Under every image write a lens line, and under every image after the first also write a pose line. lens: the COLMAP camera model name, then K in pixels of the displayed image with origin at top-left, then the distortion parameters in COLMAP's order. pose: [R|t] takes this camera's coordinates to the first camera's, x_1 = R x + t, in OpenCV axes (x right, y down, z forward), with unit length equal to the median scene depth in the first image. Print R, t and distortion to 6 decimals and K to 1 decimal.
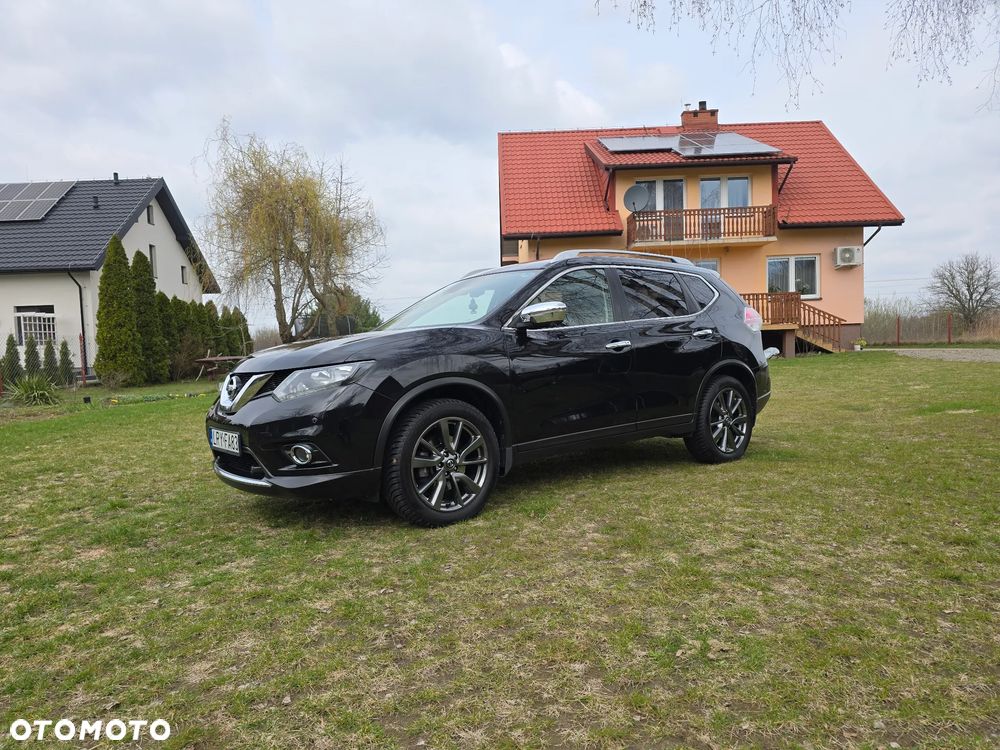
lens RADIAL K [[664.6, 0, 493.0], [0, 664.6, 371.2], [0, 0, 1]] dist [0.065543, -0.065675]
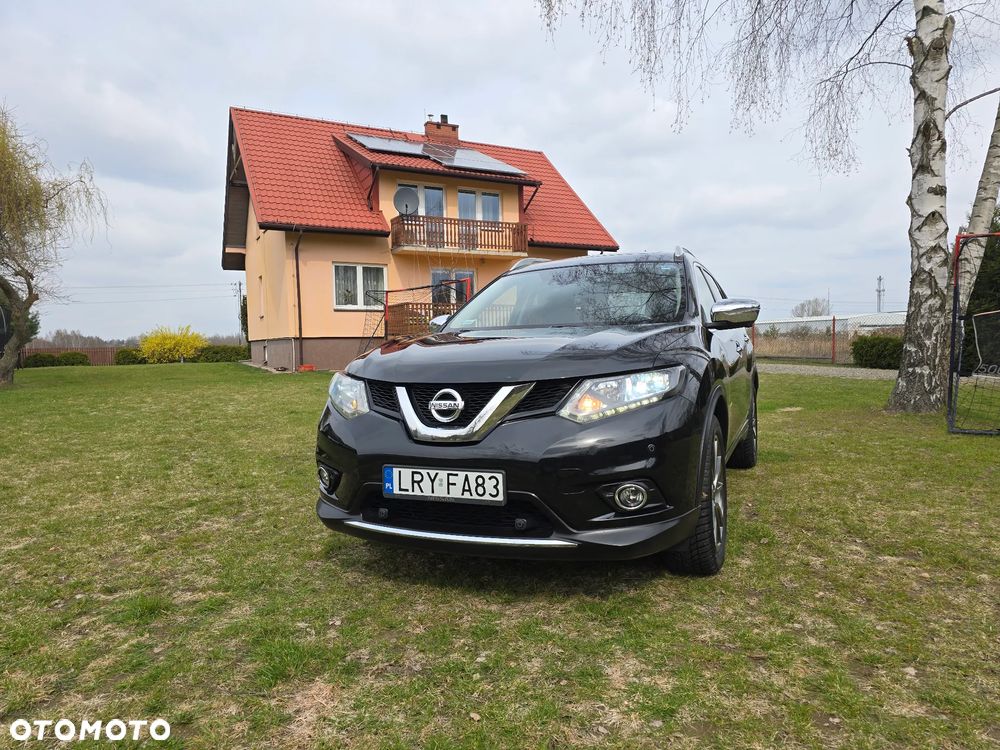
lens RADIAL K [[662.4, 0, 503.0], [0, 662.4, 376.5], [0, 0, 1]] dist [0.065976, -0.060537]
pose [[0.883384, -0.005524, 0.468617, -0.111854], [0.005557, 0.999984, 0.001313, -0.001045], [-0.468616, 0.001445, 0.883401, 0.065302]]
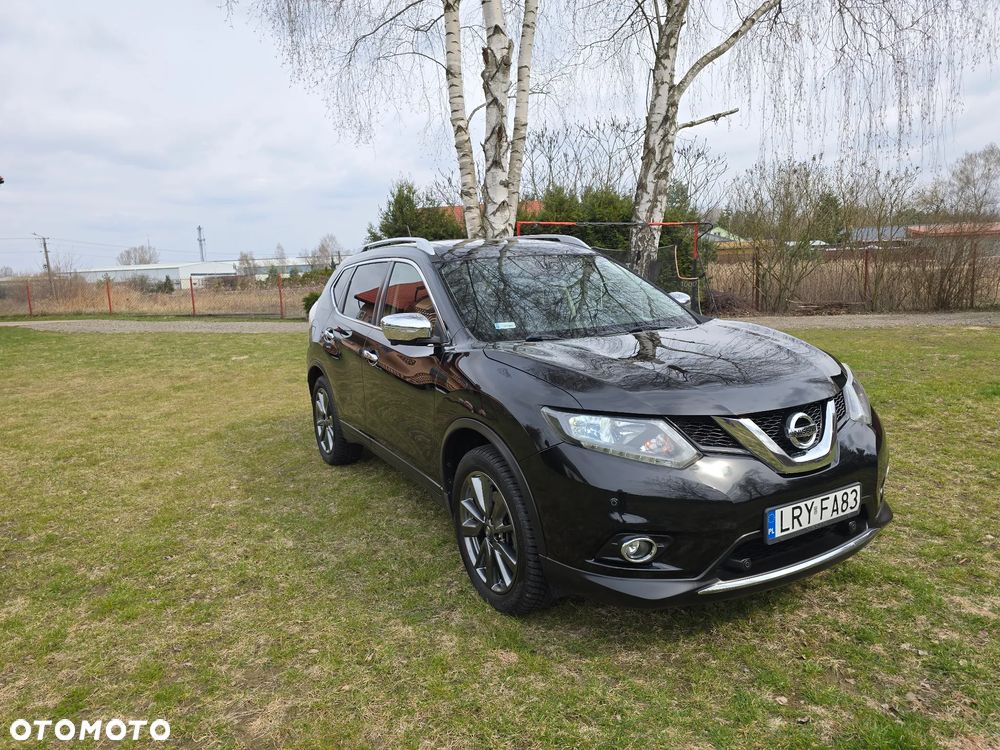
lens RADIAL K [[664.6, 0, 493.0], [0, 664.6, 371.2], [0, 0, 1]] dist [0.065543, -0.065675]
pose [[0.170022, -0.114016, 0.978822, -0.182608], [0.066330, 0.992356, 0.104071, -0.020489], [-0.983205, 0.047231, 0.176285, 0.201303]]
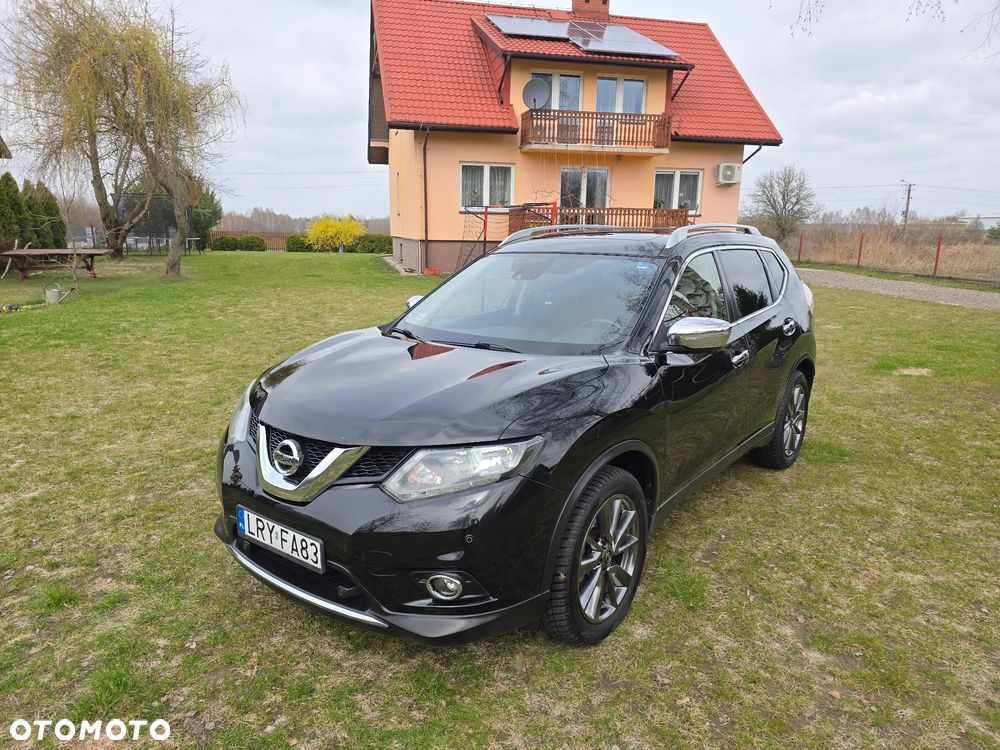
lens RADIAL K [[666.1, 0, 493.3], [0, 666.1, 377.5], [0, 0, 1]] dist [0.058374, -0.053654]
pose [[0.971350, -0.005867, 0.237580, -0.059821], [-0.036104, 0.984449, 0.171922, -0.029404], [-0.234894, -0.175574, 0.956033, 0.059119]]
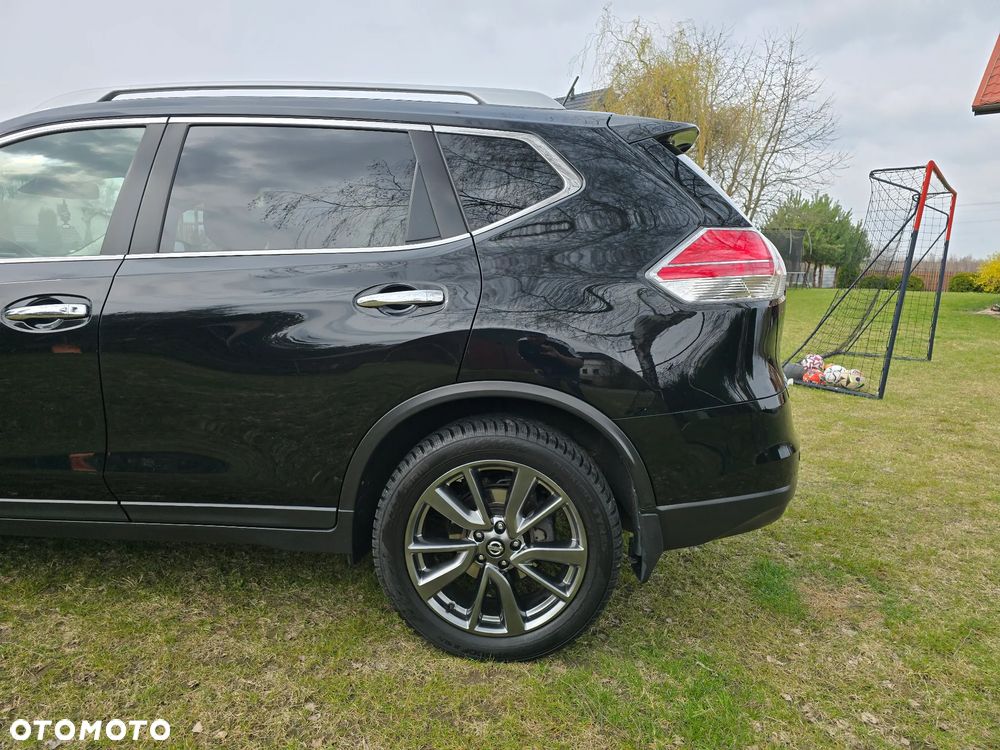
lens RADIAL K [[670.7, 0, 499.5], [0, 670.7, 370.8], [0, 0, 1]] dist [0.052995, -0.051677]
pose [[0.743291, 0.150641, -0.651787, 0.136881], [-0.069203, 0.986404, 0.149060, -0.017403], [0.665380, -0.065689, 0.743609, 0.177449]]
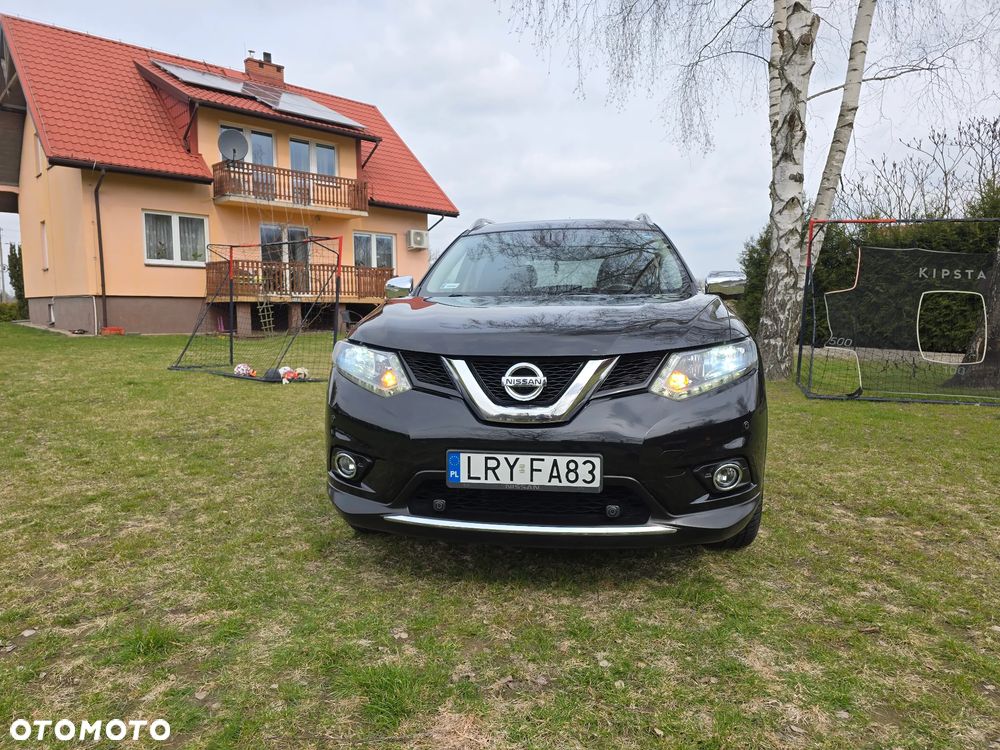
lens RADIAL K [[666.1, 0, 493.3], [0, 666.1, 377.5], [0, 0, 1]] dist [0.058374, -0.053654]
pose [[0.730990, -0.033251, 0.681578, -0.139384], [-0.004234, 0.998572, 0.053257, -0.001933], [-0.682375, -0.041816, 0.729805, 0.100388]]
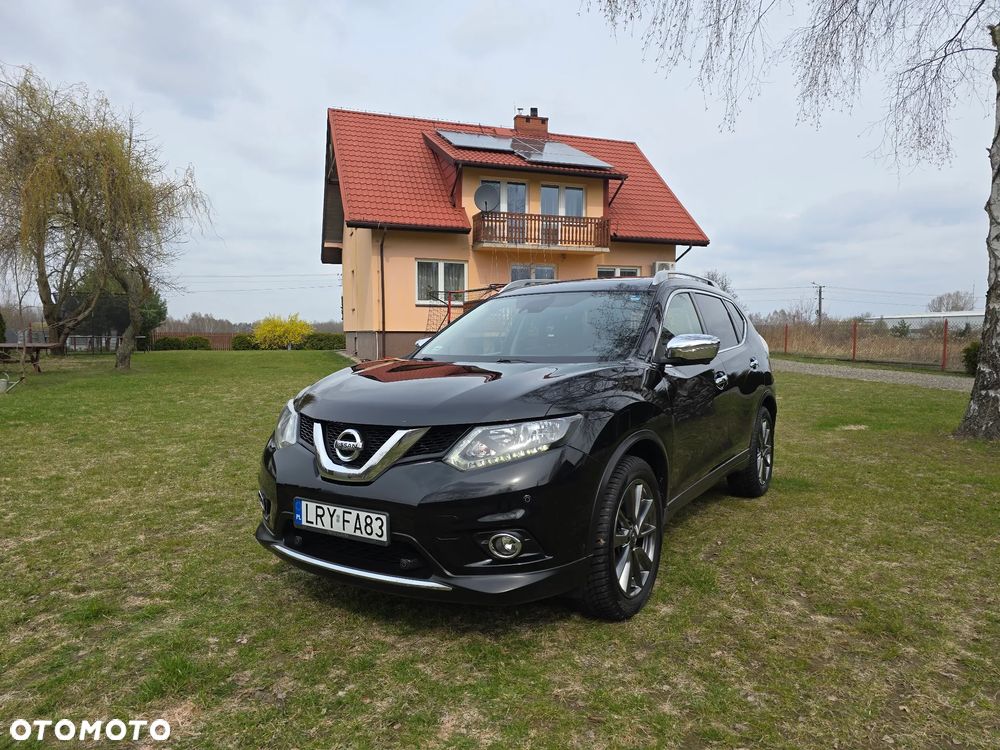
lens RADIAL K [[663.6, 0, 500.7], [0, 663.6, 380.5], [0, 0, 1]] dist [0.070301, -0.067124]
pose [[0.944776, 0.013651, 0.327431, -0.080466], [-0.022839, 0.999445, 0.024232, -0.011288], [-0.326919, -0.030372, 0.944564, 0.047818]]
